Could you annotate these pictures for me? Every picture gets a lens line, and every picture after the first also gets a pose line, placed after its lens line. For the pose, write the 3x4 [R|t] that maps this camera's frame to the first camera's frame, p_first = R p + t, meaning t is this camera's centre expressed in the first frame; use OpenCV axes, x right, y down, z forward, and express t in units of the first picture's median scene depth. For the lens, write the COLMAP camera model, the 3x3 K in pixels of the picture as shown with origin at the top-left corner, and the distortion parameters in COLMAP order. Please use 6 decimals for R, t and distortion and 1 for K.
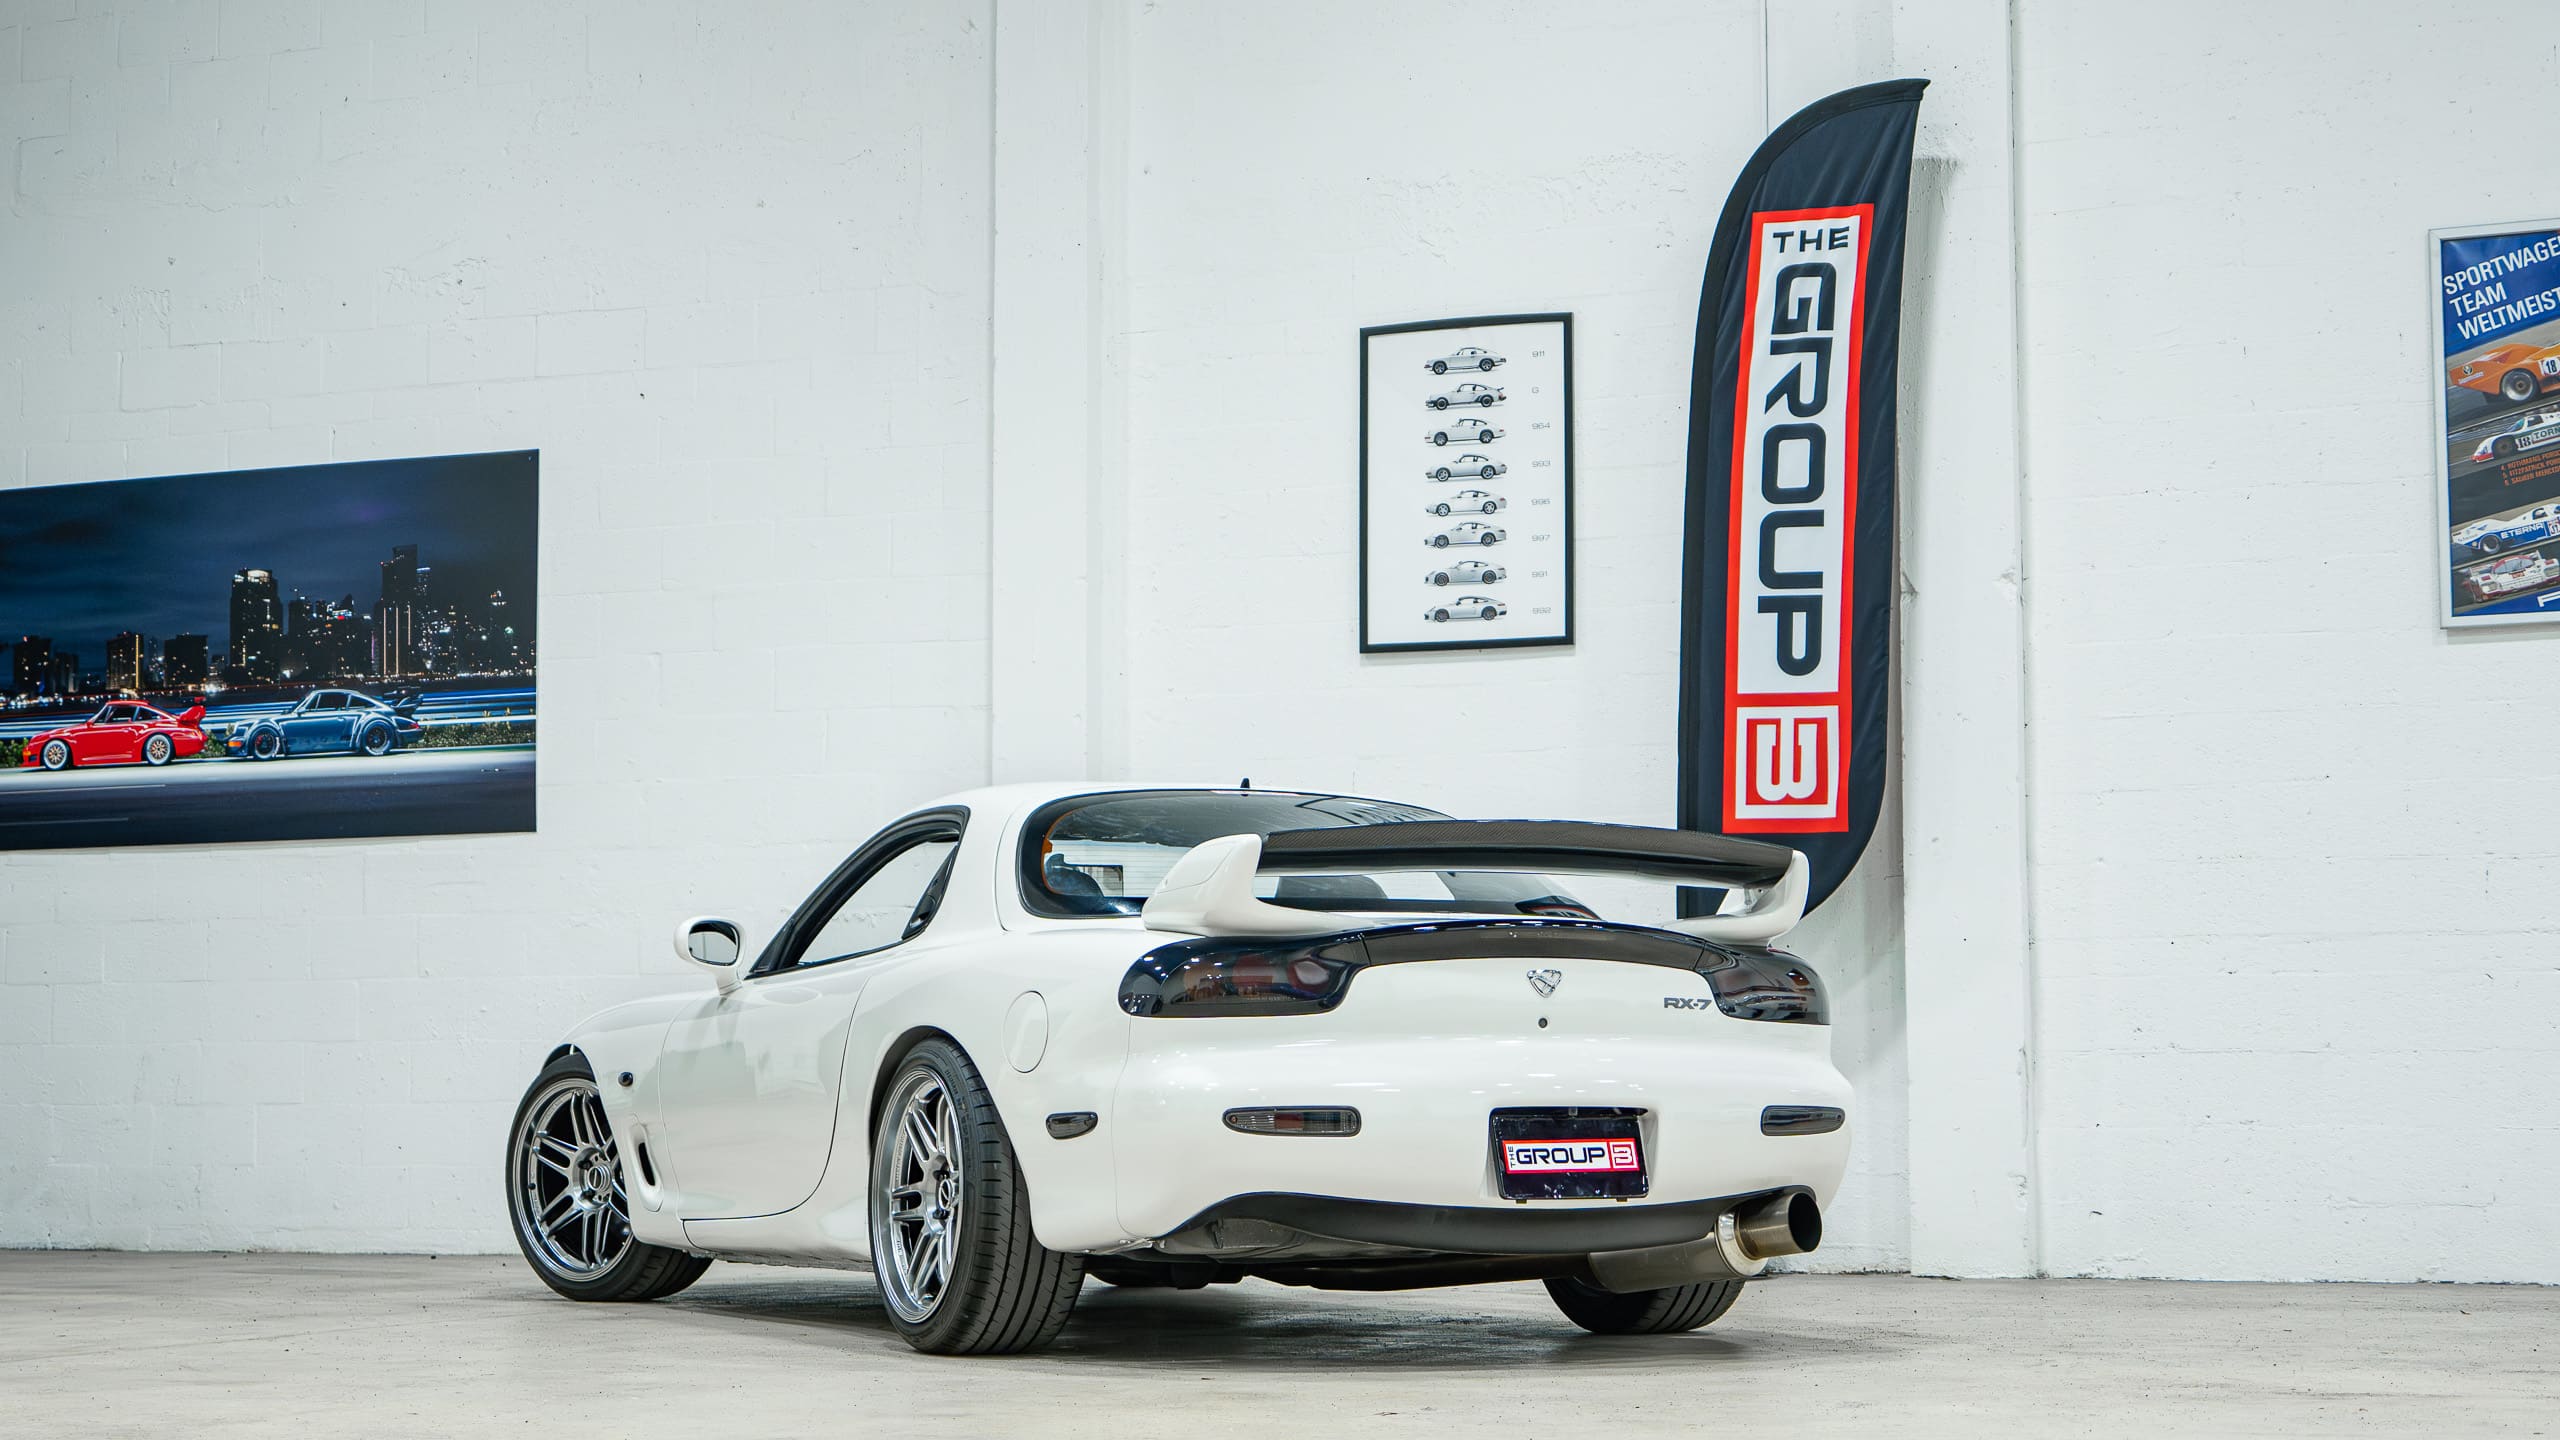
lens RADIAL K [[4358.8, 0, 1173.2], [0, 4358.8, 710.9], [0, 0, 1]] dist [0.018059, 0.136673]
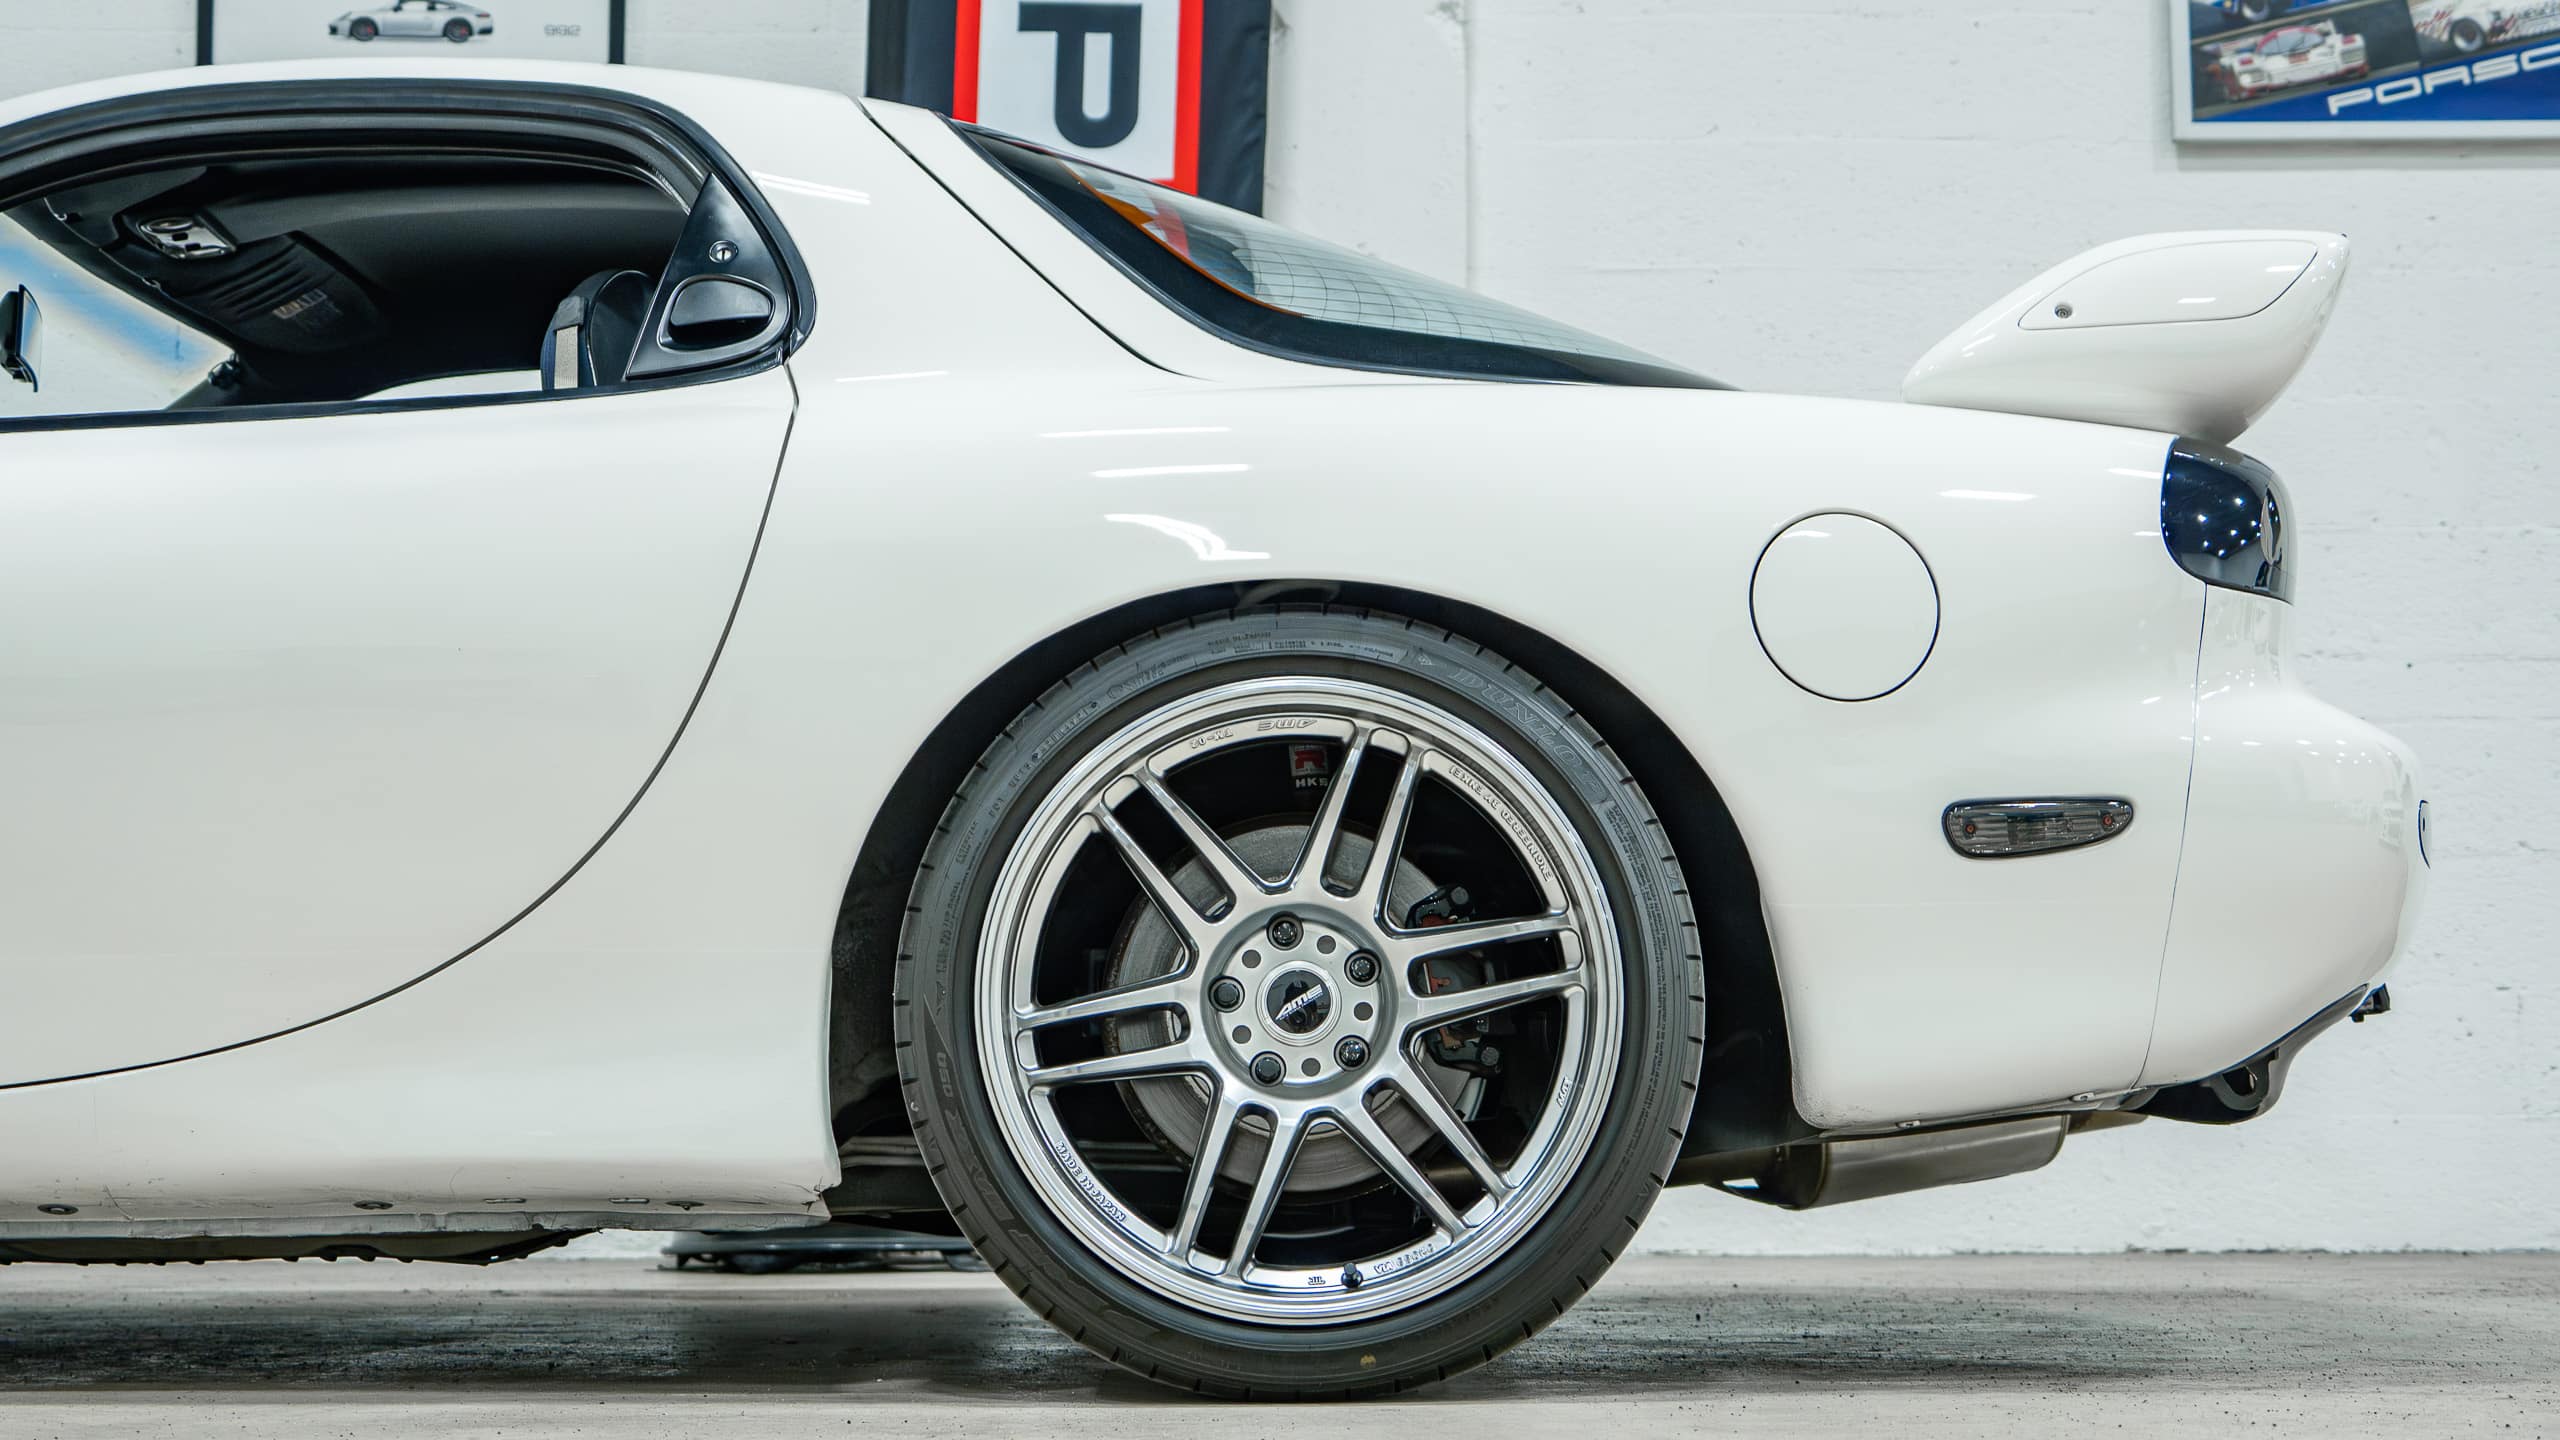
lens RADIAL K [[3971.1, 0, 1232.5], [0, 3971.1, 713.6], [0, 0, 1]] dist [0.035076, -0.004008]
pose [[0.905903, 0.044581, 0.421132, -0.047840], [-0.039447, 0.999003, -0.020900, 0.074660], [-0.421643, 0.002321, 0.906759, 0.567534]]
